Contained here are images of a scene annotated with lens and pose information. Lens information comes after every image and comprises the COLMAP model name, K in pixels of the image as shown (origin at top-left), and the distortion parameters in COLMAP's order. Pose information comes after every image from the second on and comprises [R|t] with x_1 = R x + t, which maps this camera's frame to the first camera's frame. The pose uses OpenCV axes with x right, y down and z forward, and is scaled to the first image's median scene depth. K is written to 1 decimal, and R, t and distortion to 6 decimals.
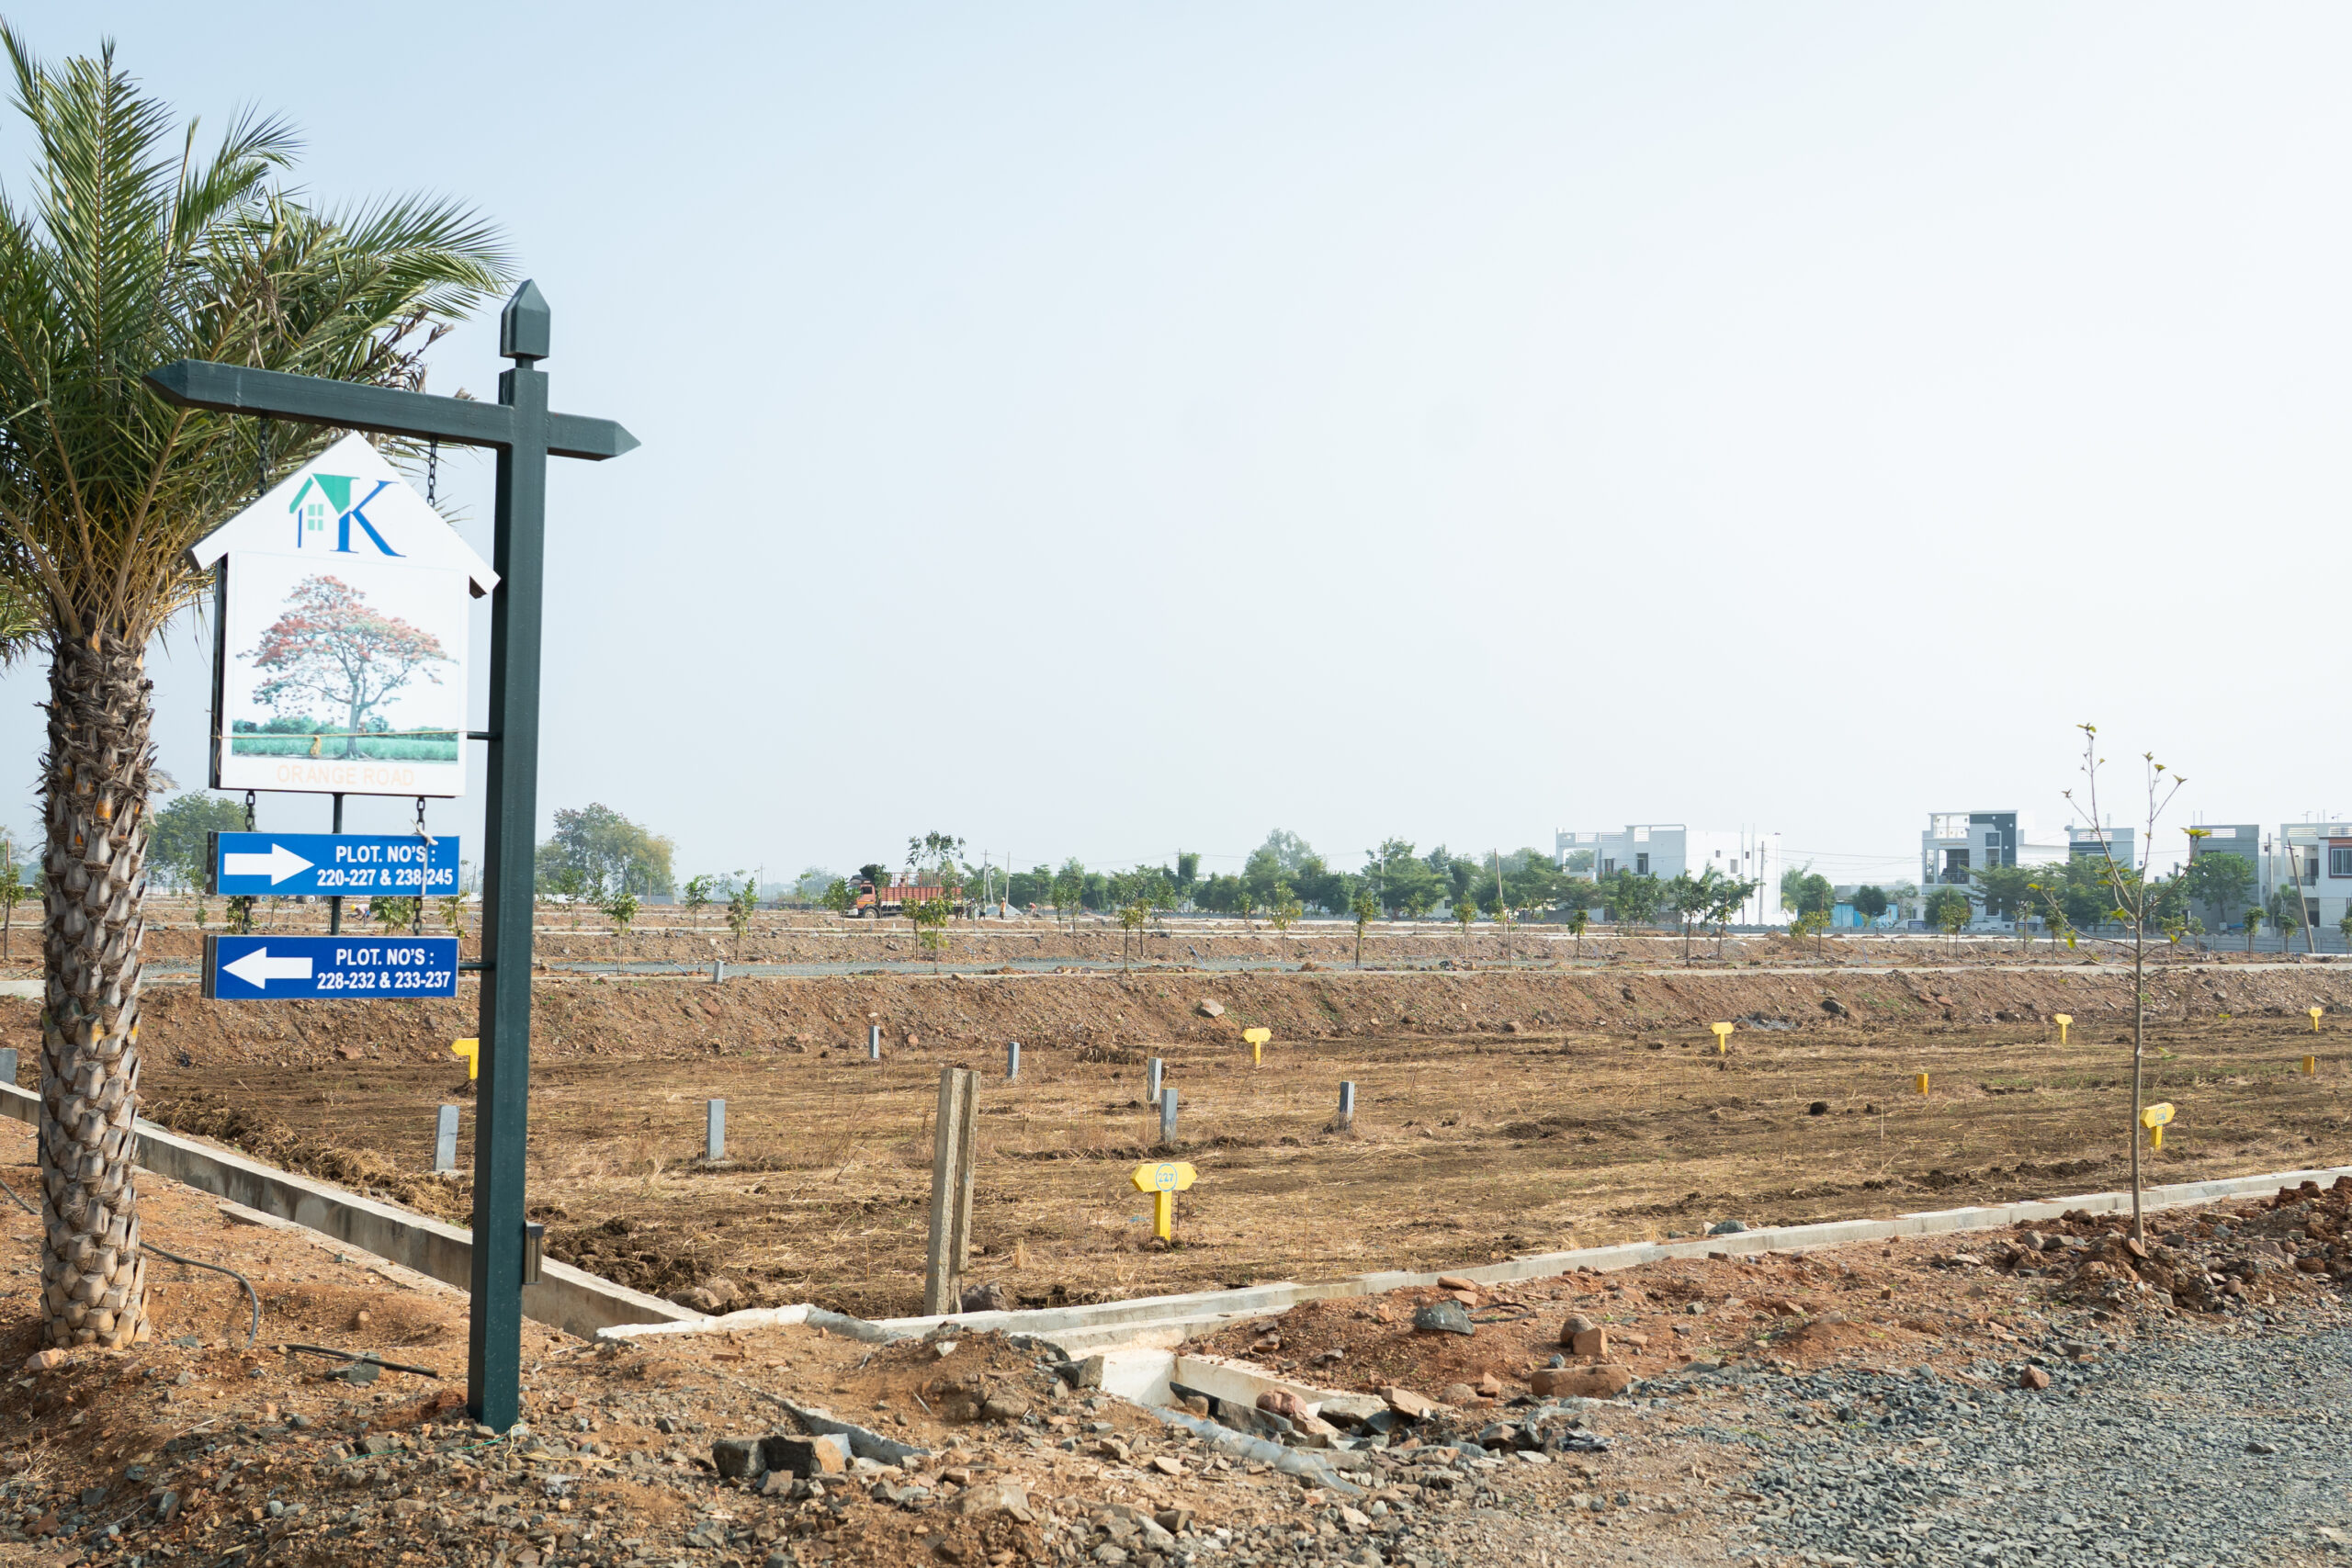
lens RADIAL K [[2528.2, 0, 1176.0], [0, 2528.2, 784.0], [0, 0, 1]] dist [-0.006376, -0.001711]
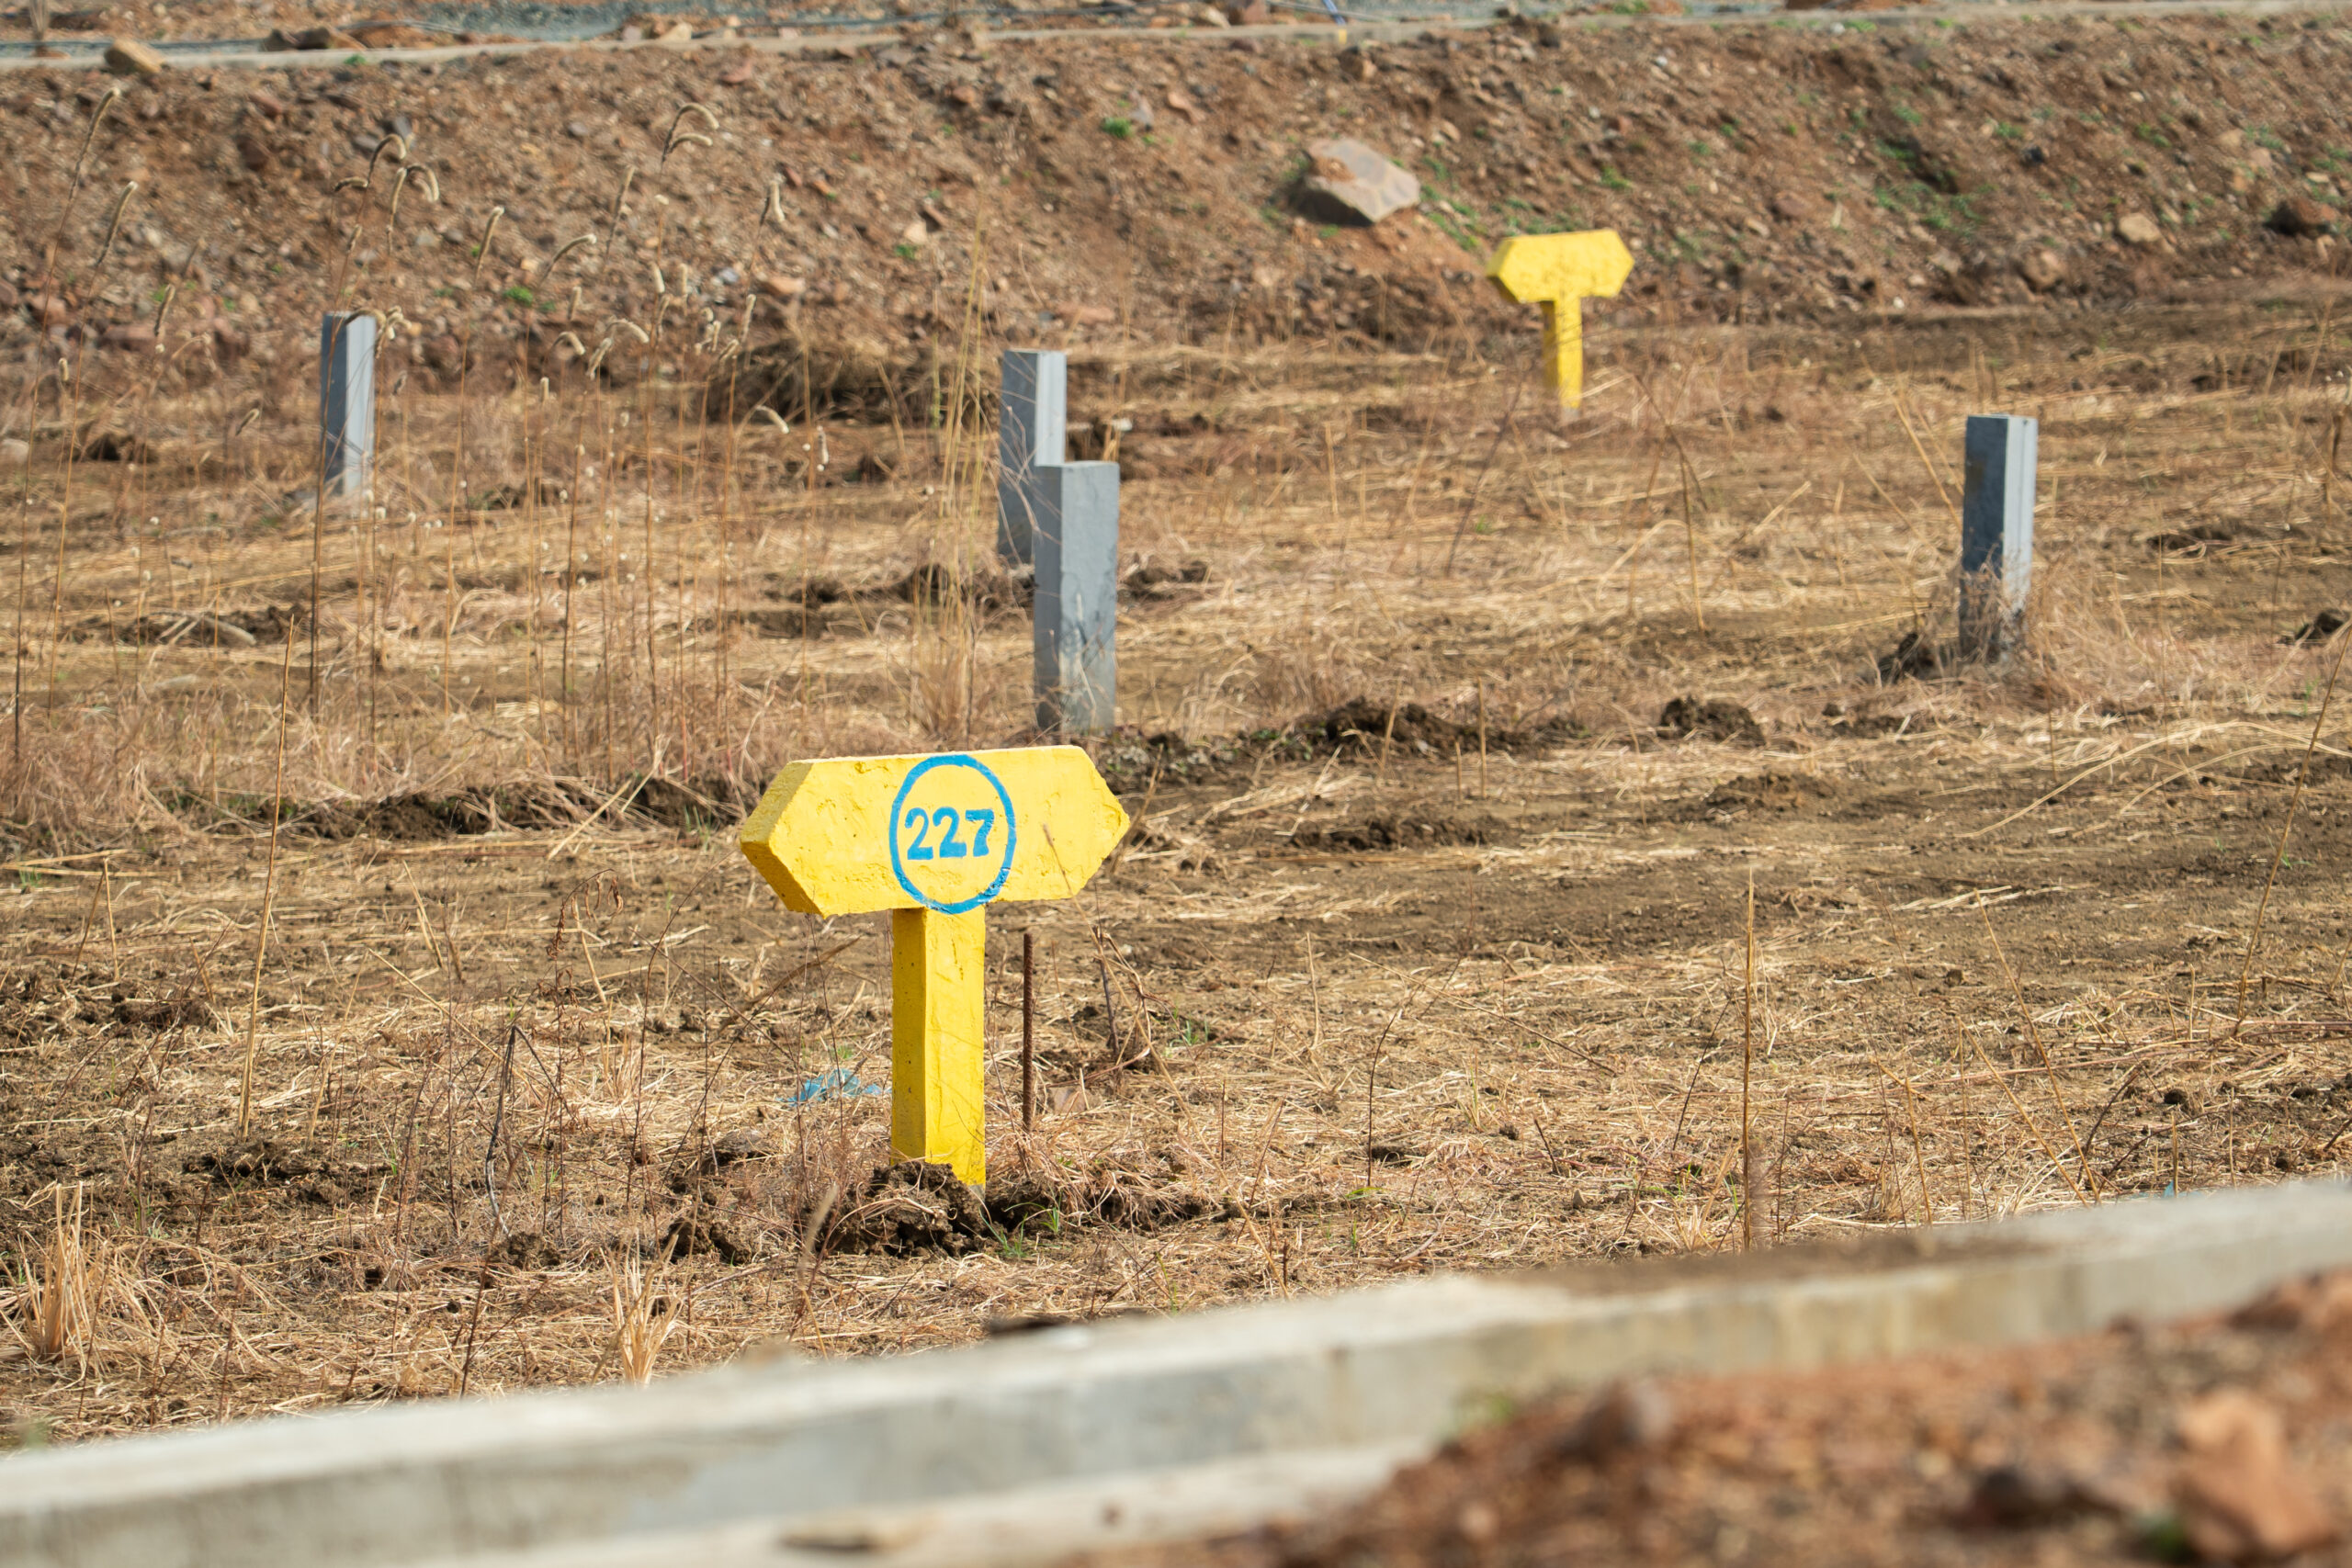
lens RADIAL K [[10815.4, 0, 1176.0], [0, 10815.4, 784.0], [0, 0, 1]] dist [-0.136375, 7.072048]
pose [[0.999533, -0.028122, -0.011923, 0.013180], [0.029418, 0.991342, 0.127970, 0.036745], [0.008221, -0.128261, 0.991706, 0.167060]]
